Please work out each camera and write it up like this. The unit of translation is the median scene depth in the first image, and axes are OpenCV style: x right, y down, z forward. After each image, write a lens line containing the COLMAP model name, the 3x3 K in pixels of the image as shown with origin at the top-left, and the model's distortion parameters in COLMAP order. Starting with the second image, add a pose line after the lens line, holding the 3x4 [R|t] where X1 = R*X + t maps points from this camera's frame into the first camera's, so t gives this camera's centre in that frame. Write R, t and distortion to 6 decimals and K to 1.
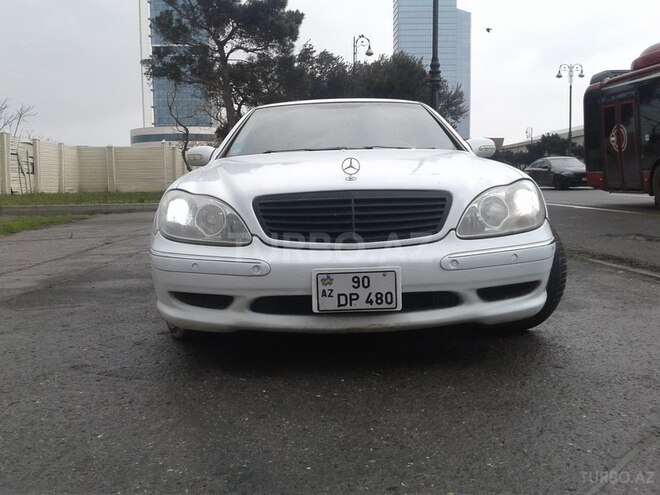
lens RADIAL K [[598.7, 0, 330.1], [0, 598.7, 250.7], [0, 0, 1]] dist [0.011786, 0.000000]
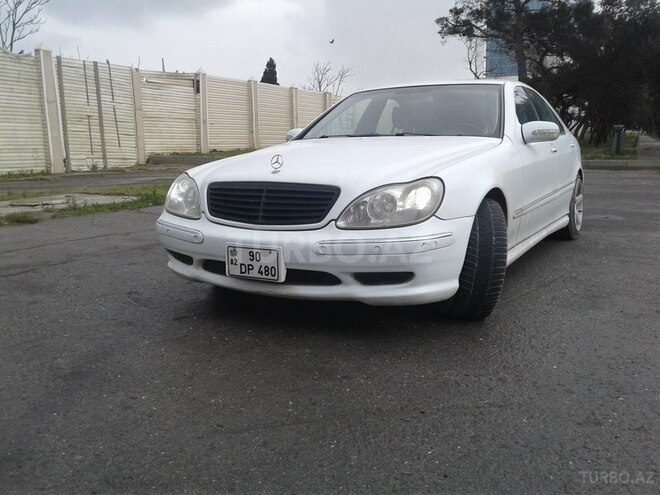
lens RADIAL K [[598.7, 0, 329.8], [0, 598.7, 244.4], [0, 0, 1]] dist [0.011786, 0.000000]
pose [[0.869336, 0.098135, -0.484380, 0.797154], [-0.065842, 0.994348, 0.083283, -0.088244], [0.489815, -0.040508, 0.870885, -0.024365]]
